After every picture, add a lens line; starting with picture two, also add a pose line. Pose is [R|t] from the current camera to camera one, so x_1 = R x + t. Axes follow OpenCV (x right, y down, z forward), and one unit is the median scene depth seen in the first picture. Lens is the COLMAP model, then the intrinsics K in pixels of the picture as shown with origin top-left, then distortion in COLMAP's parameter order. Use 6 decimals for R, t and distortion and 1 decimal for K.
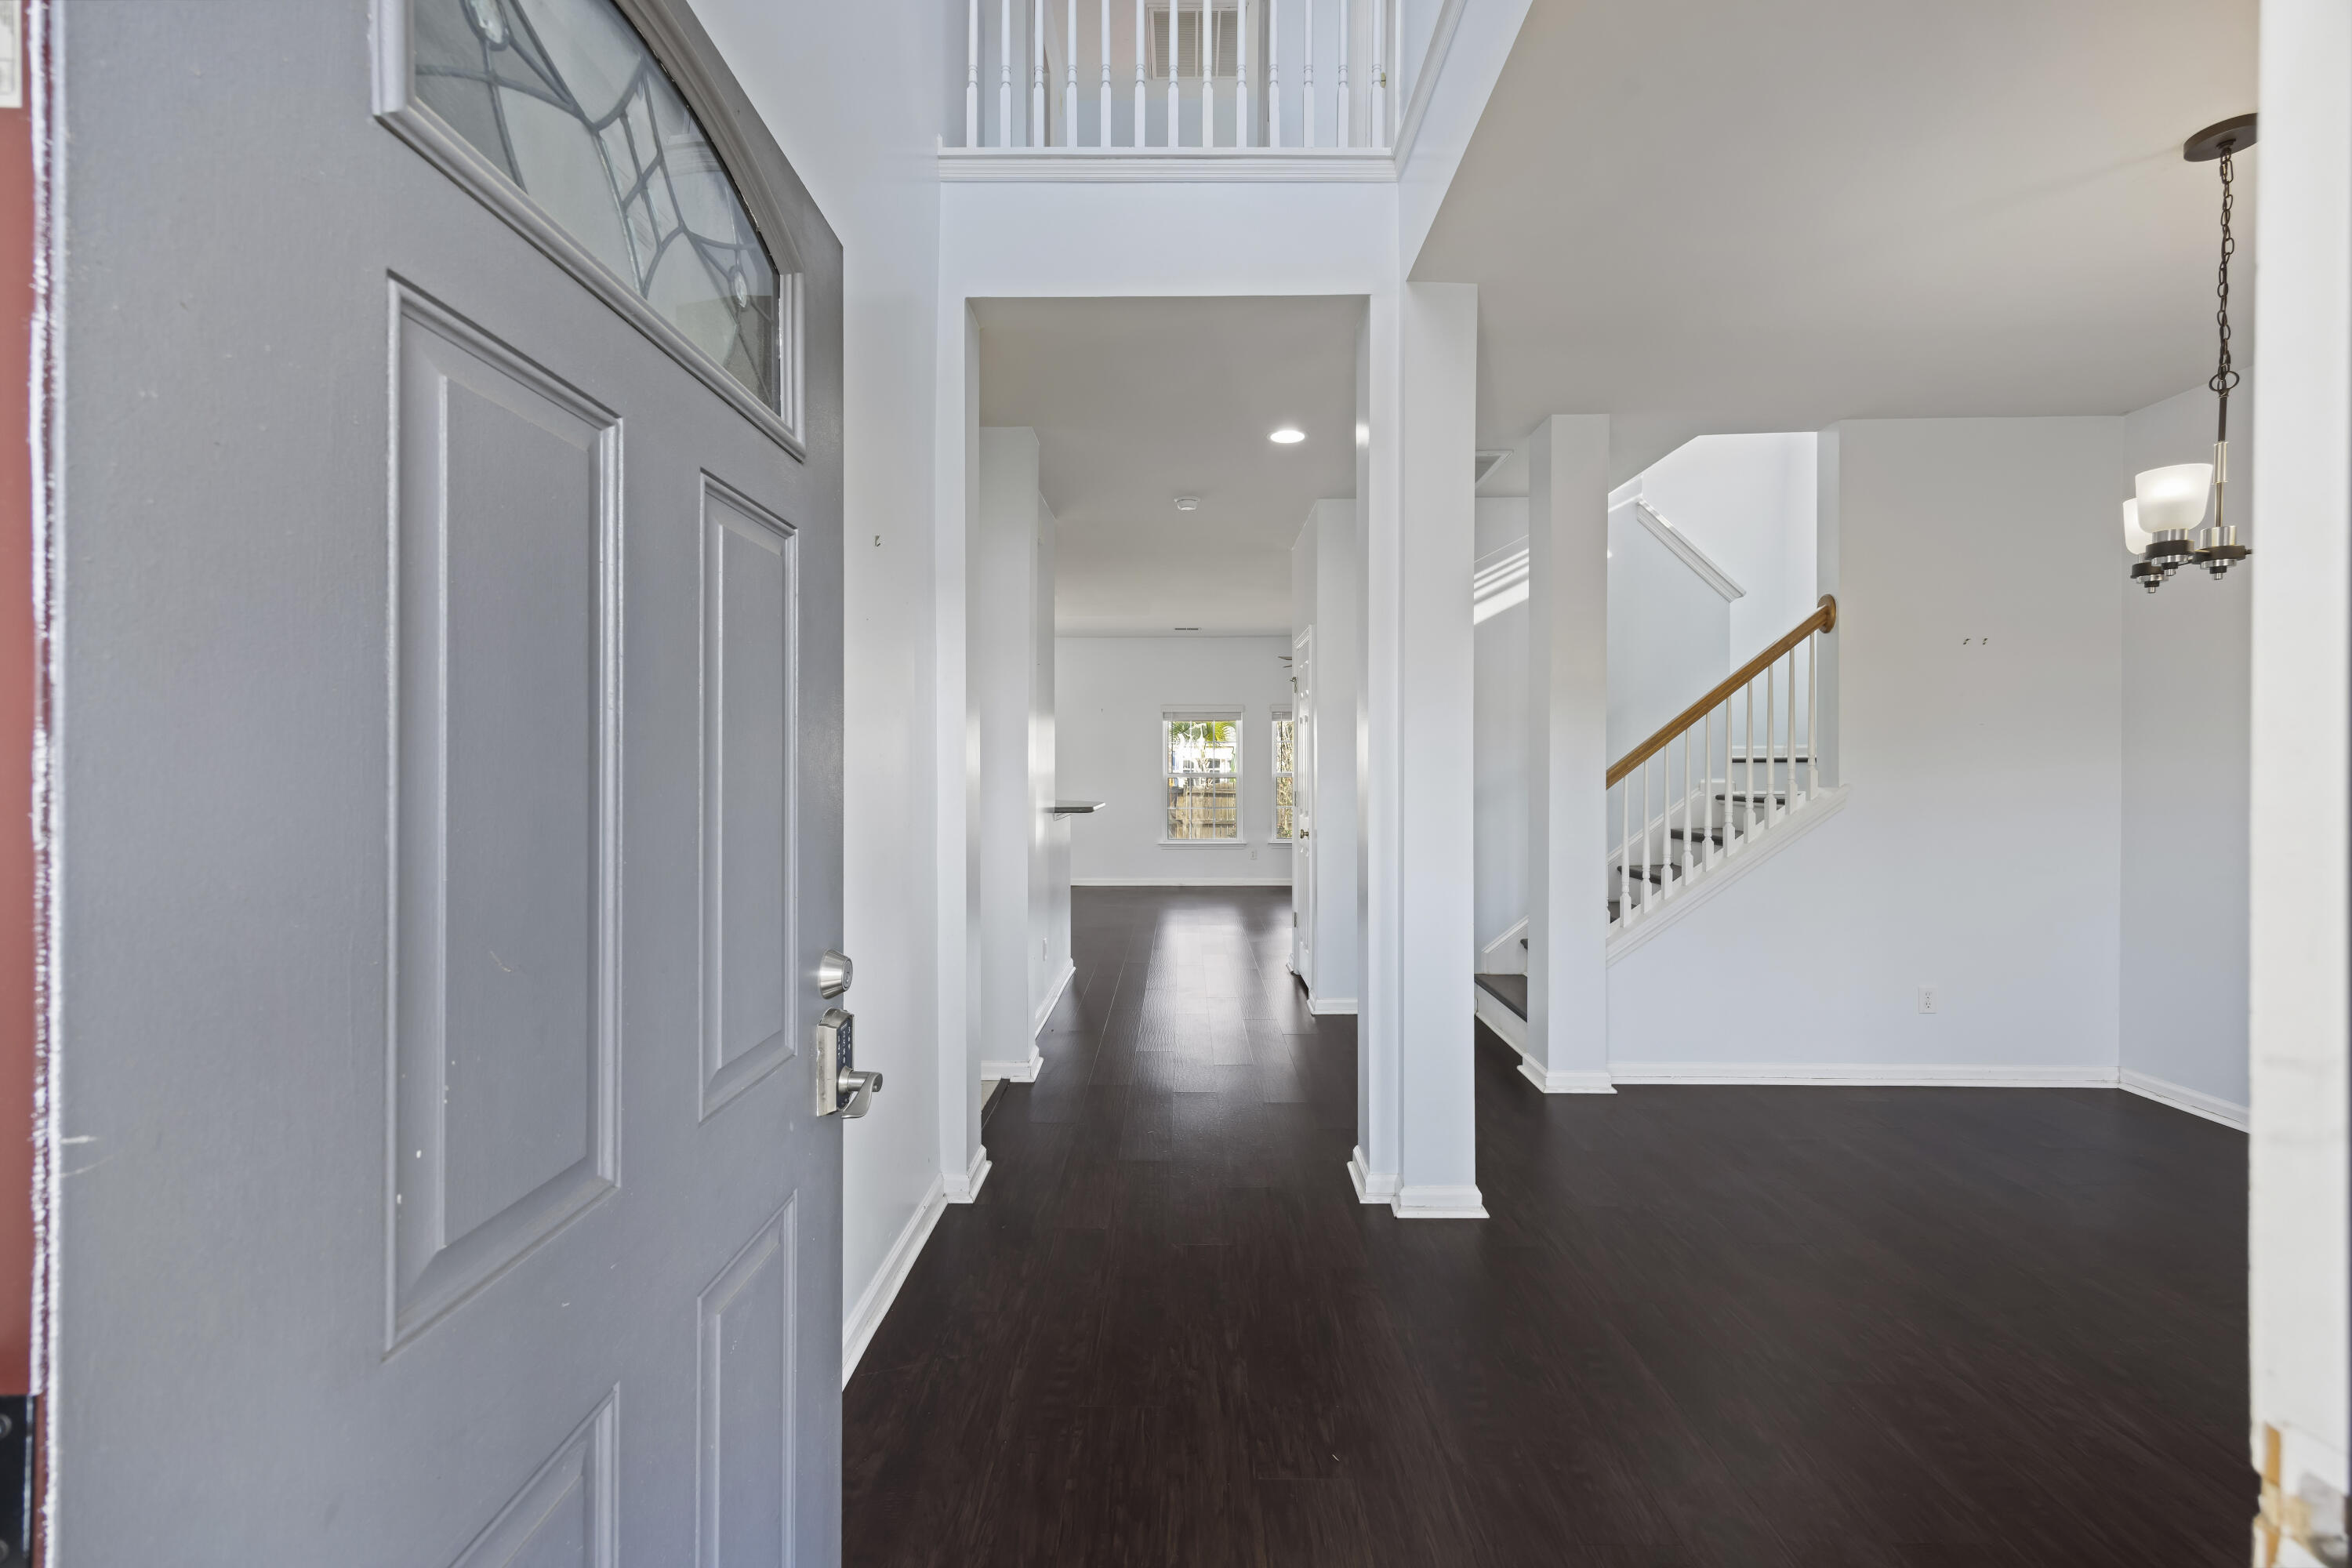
lens RADIAL K [[944.4, 0, 1162.3], [0, 944.4, 783.2], [0, 0, 1]] dist [0.001803, 0.000580]
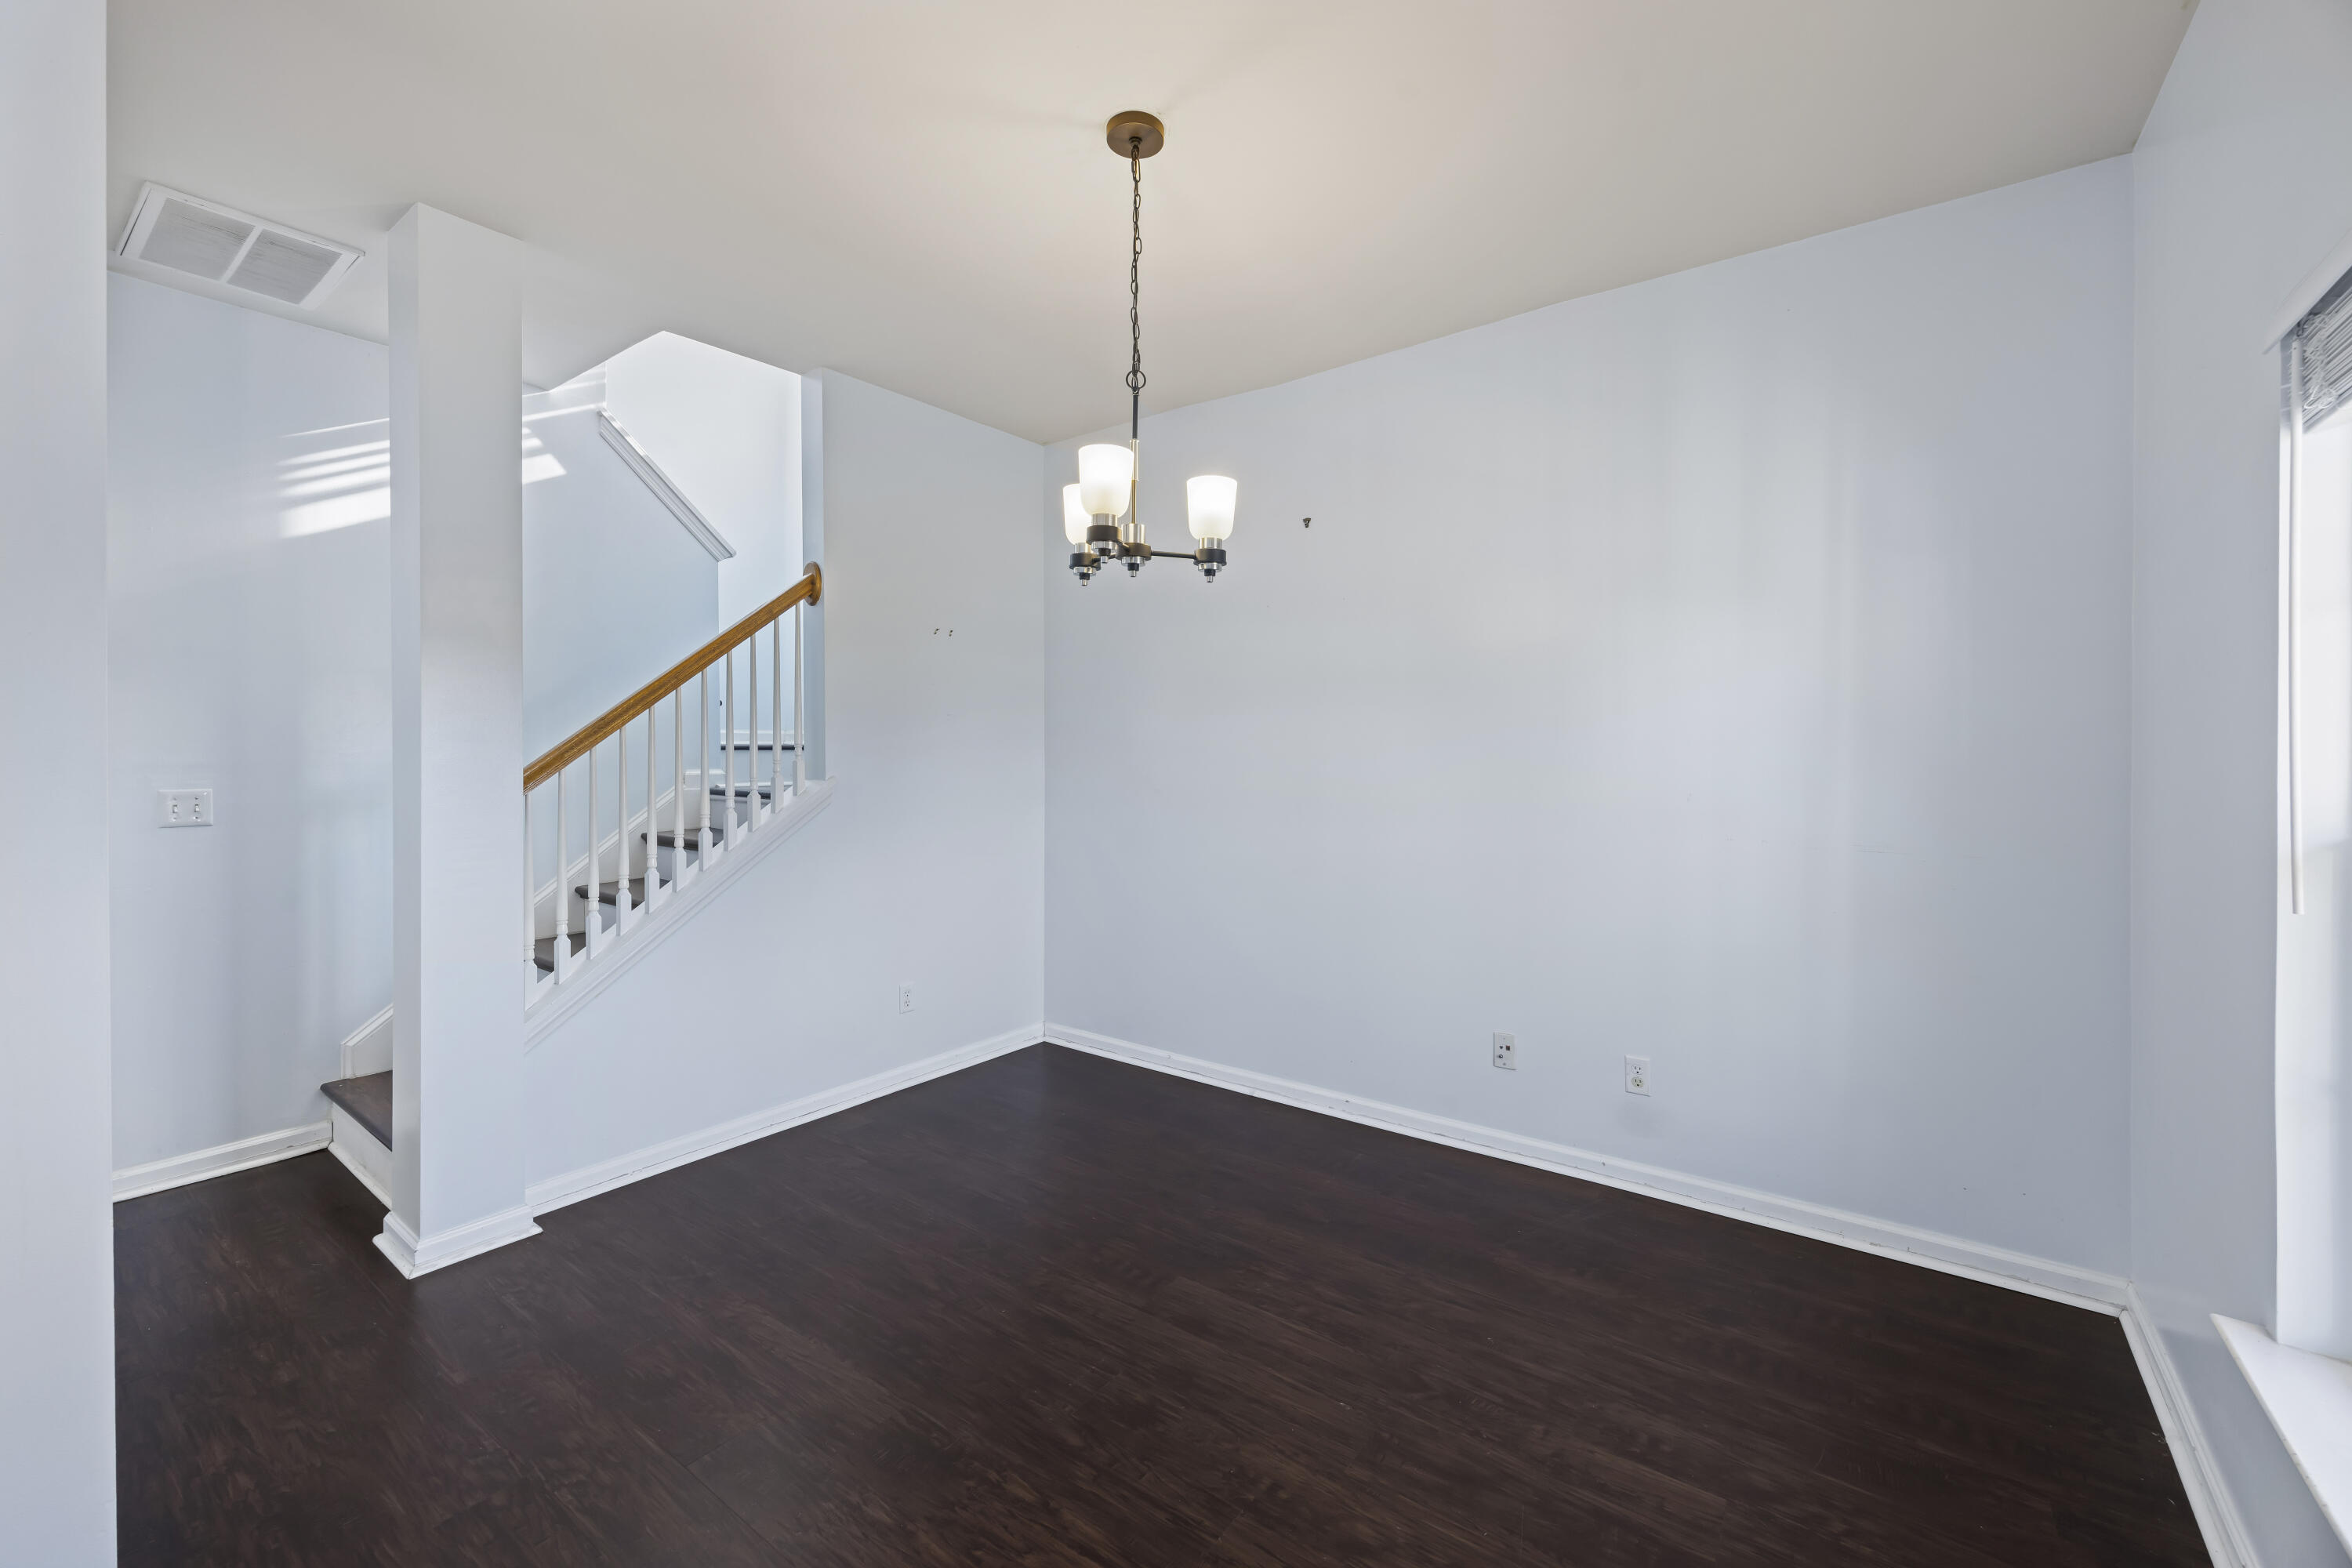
lens RADIAL K [[944.4, 0, 1180.5], [0, 944.4, 744.2], [0, 0, 1]] dist [0.001803, 0.000580]
pose [[0.577017, 0.006769, 0.816704, 0.182881], [0.009089, 0.999851, -0.014708, -0.012993], [-0.816682, 0.015910, 0.576869, 0.214135]]
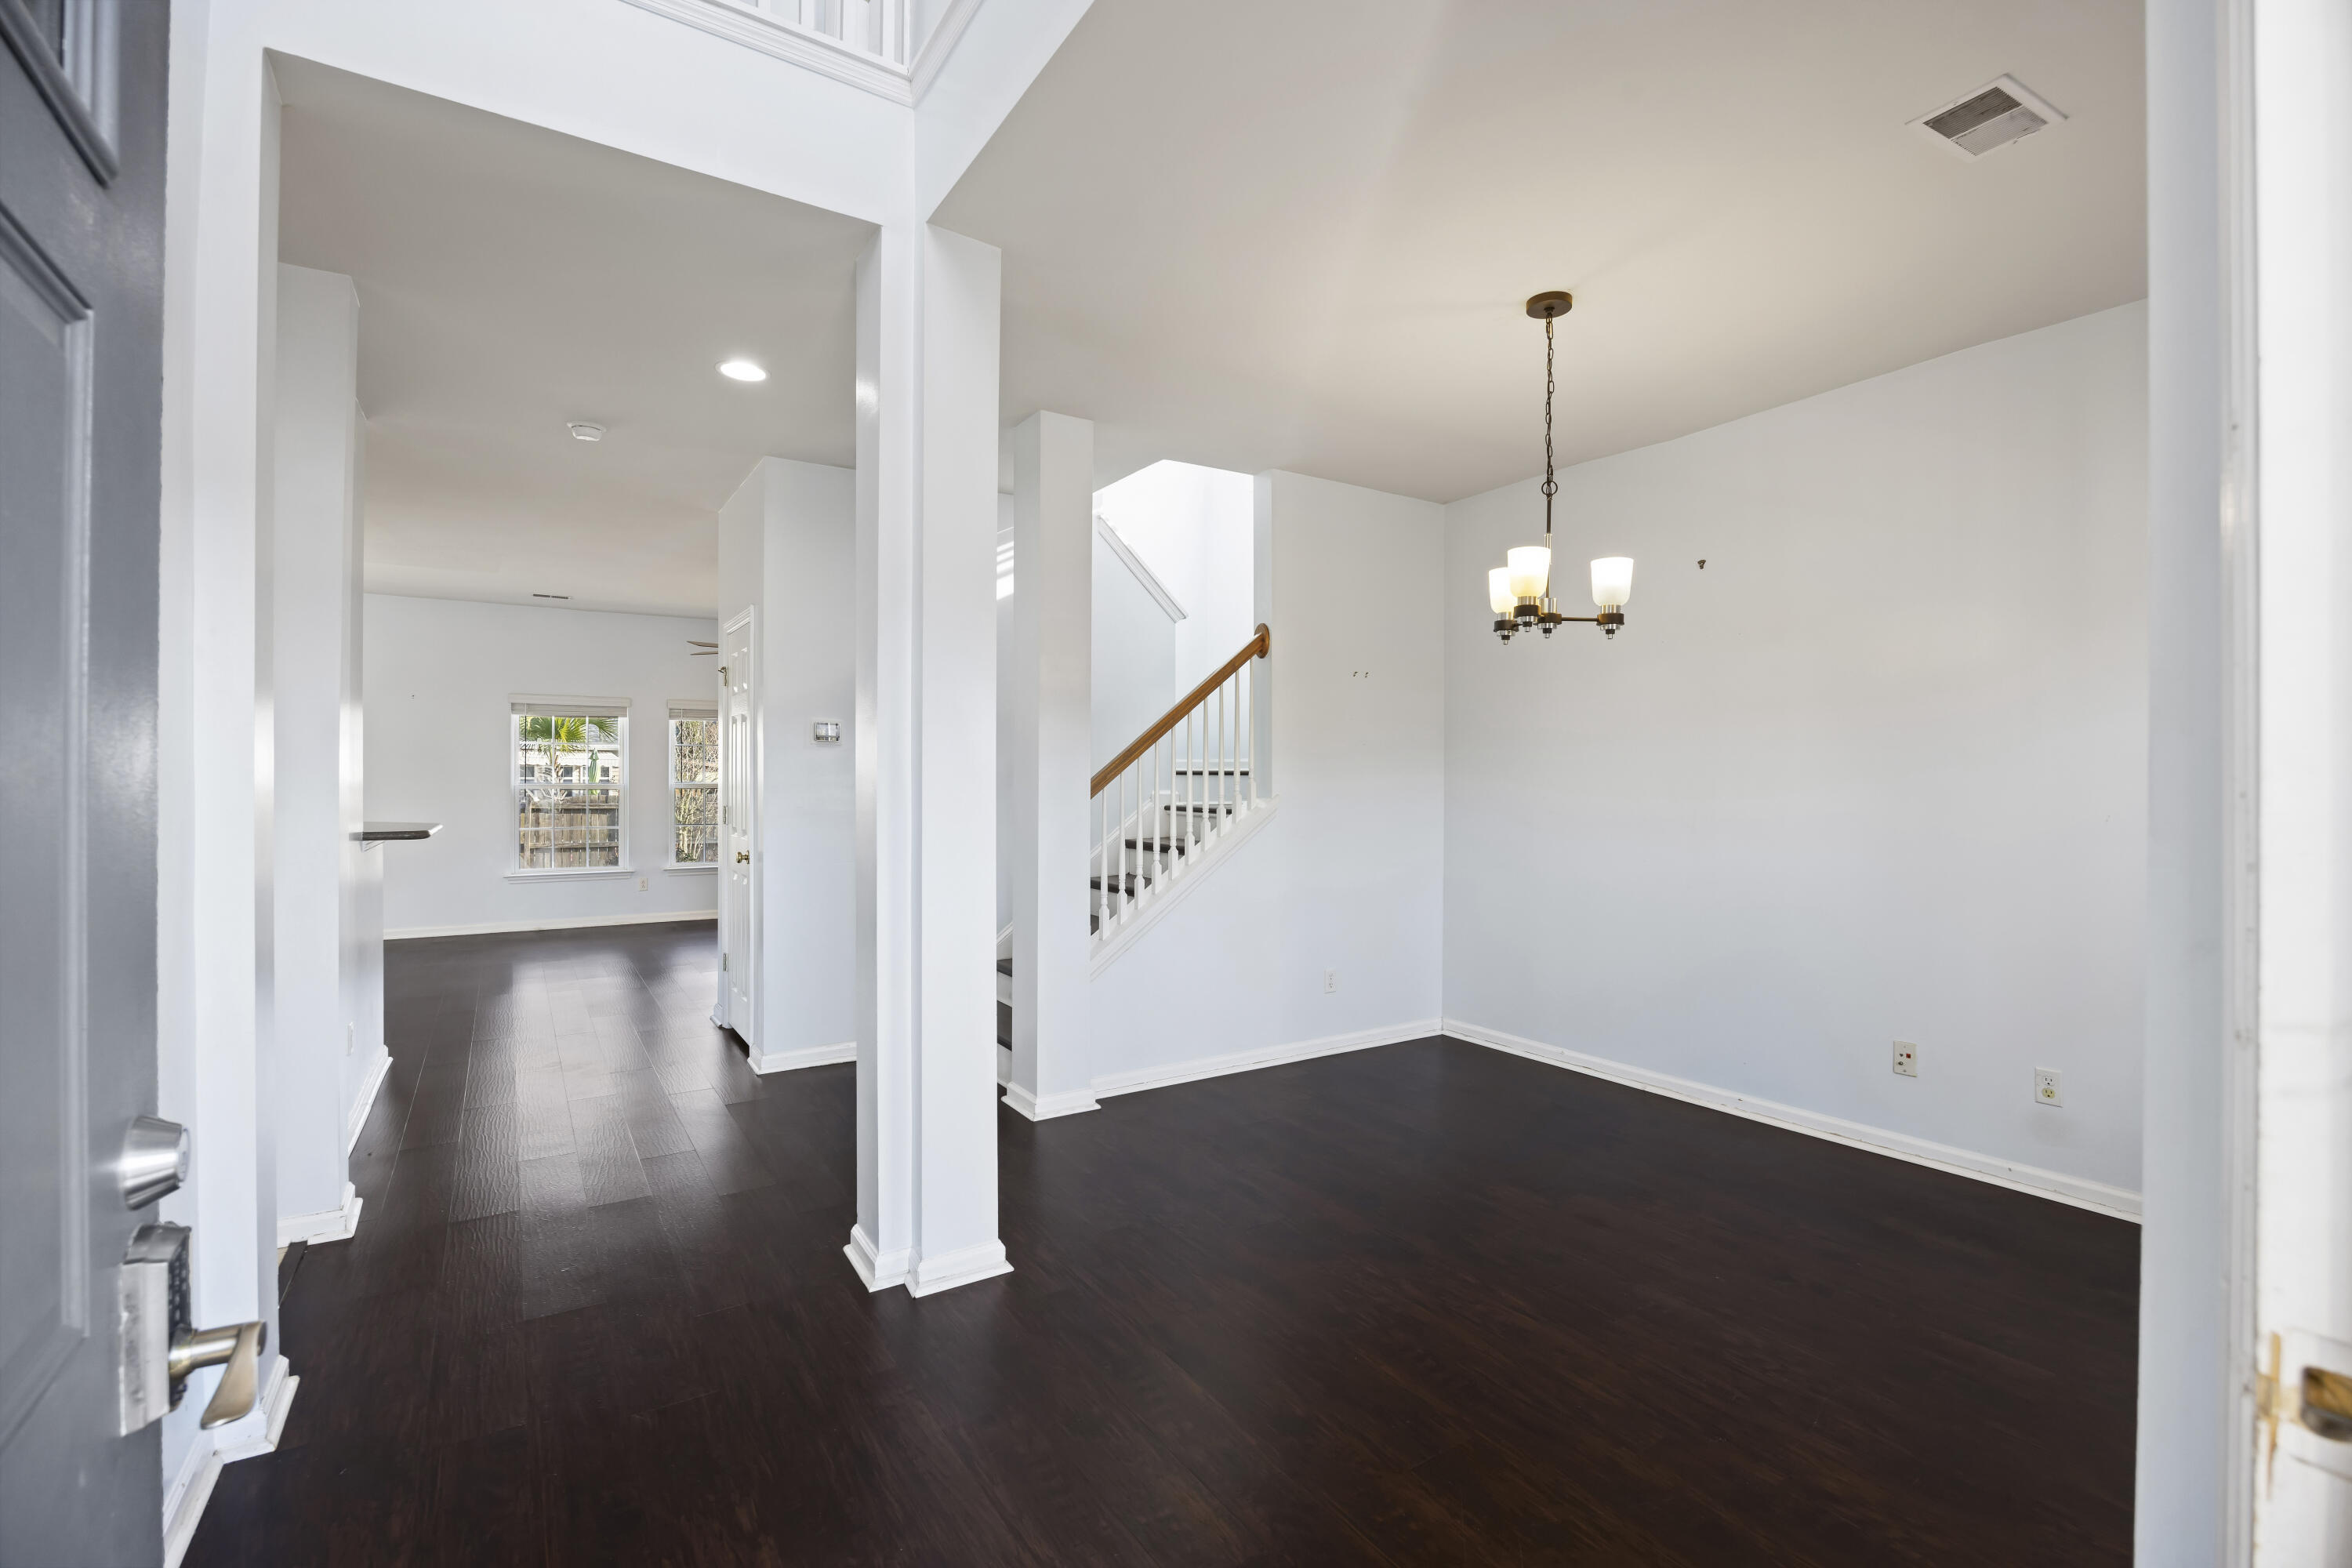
lens RADIAL K [[1031.6, 0, 1170.3], [0, 1031.6, 789.9], [0, 0, 1]] dist [-0.020769, 0.005973]
pose [[0.827109, -0.001414, 0.562040, -0.063898], [0.004139, 0.999985, -0.003576, -0.001209], [-0.562027, 0.005285, 0.827102, 0.065133]]
